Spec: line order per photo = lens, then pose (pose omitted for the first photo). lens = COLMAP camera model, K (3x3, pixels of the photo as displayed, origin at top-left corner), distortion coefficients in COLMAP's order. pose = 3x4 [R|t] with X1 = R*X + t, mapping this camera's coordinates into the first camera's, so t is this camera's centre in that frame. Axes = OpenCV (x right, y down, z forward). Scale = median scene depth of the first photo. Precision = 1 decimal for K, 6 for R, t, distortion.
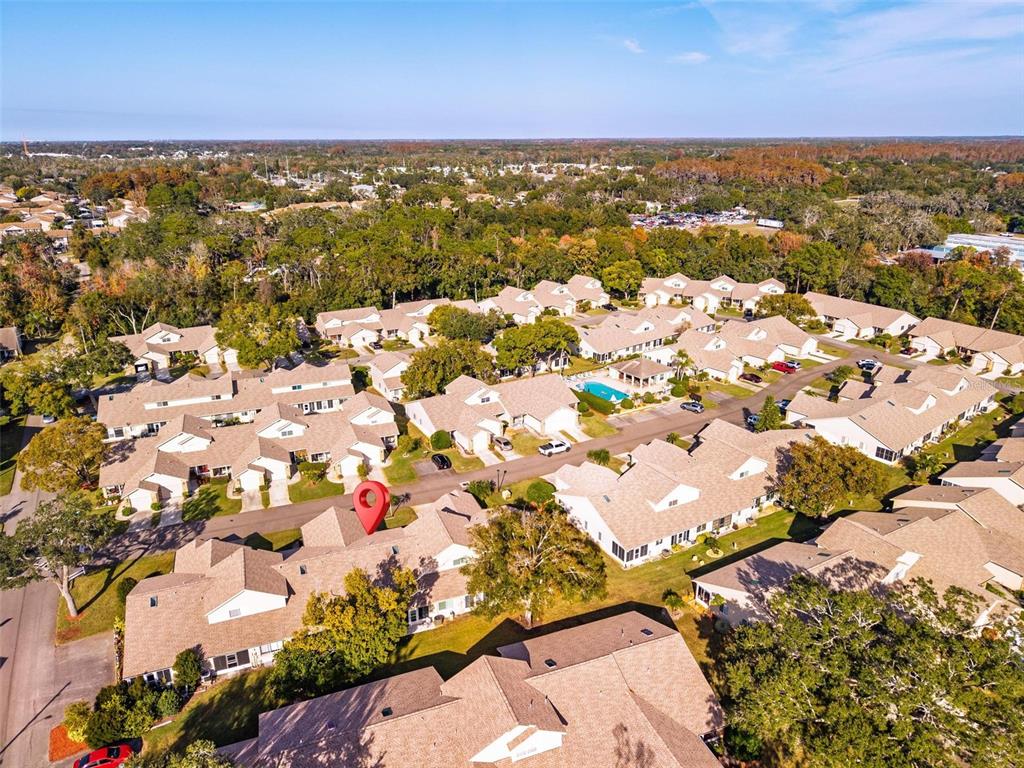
lens RADIAL K [[686.1, 0, 508.4], [0, 686.1, 380.9], [0, 0, 1]] dist [0.024480, -0.022321]
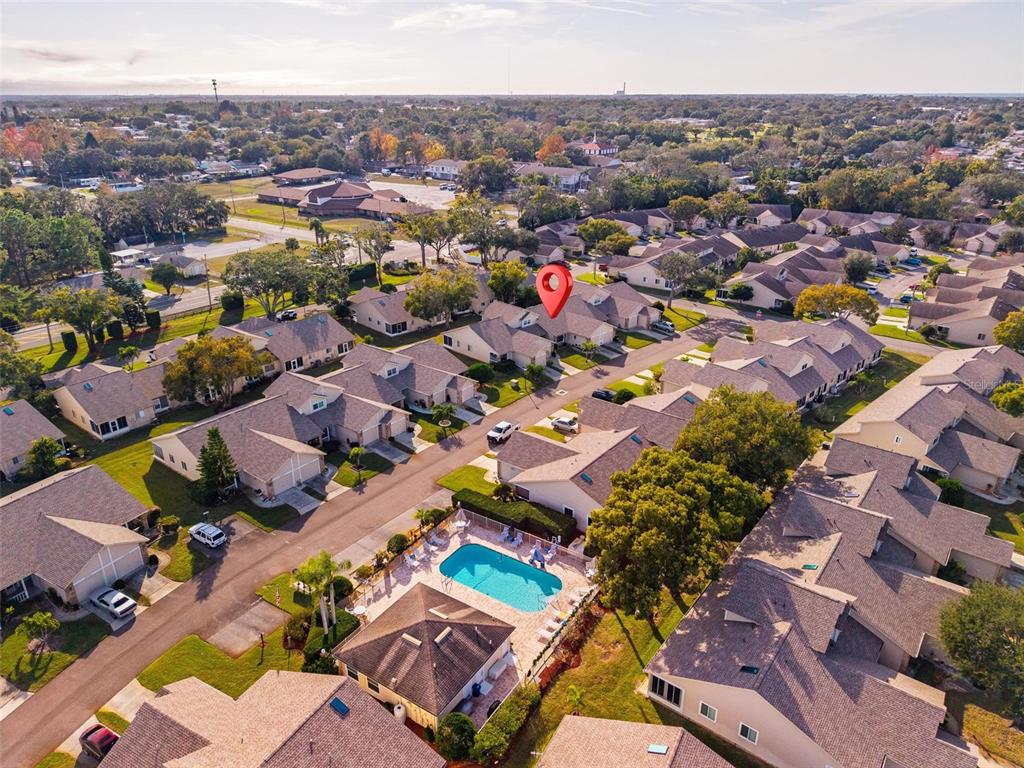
lens RADIAL K [[686.1, 0, 508.4], [0, 686.1, 380.9], [0, 0, 1]] dist [0.024480, -0.022321]
pose [[-0.925496, 0.153920, -0.346072, 0.372580], [-0.118598, 0.749988, 0.650732, -0.534310], [0.359711, 0.643293, -0.675857, 1.684841]]
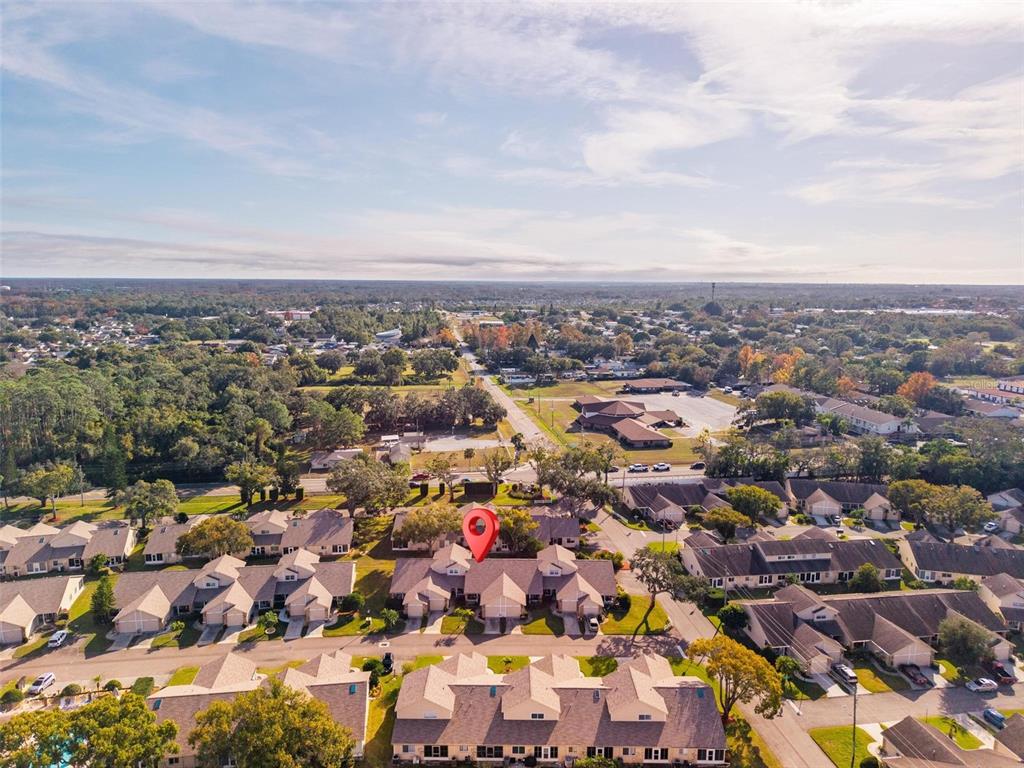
lens RADIAL K [[686.1, 0, 508.4], [0, 686.1, 380.9], [0, 0, 1]] dist [0.024480, -0.022321]
pose [[-0.930353, -0.056422, 0.362298, -0.653315], [0.119708, 0.887208, 0.445569, -0.732837], [-0.346574, 0.457906, -0.818663, 1.690404]]
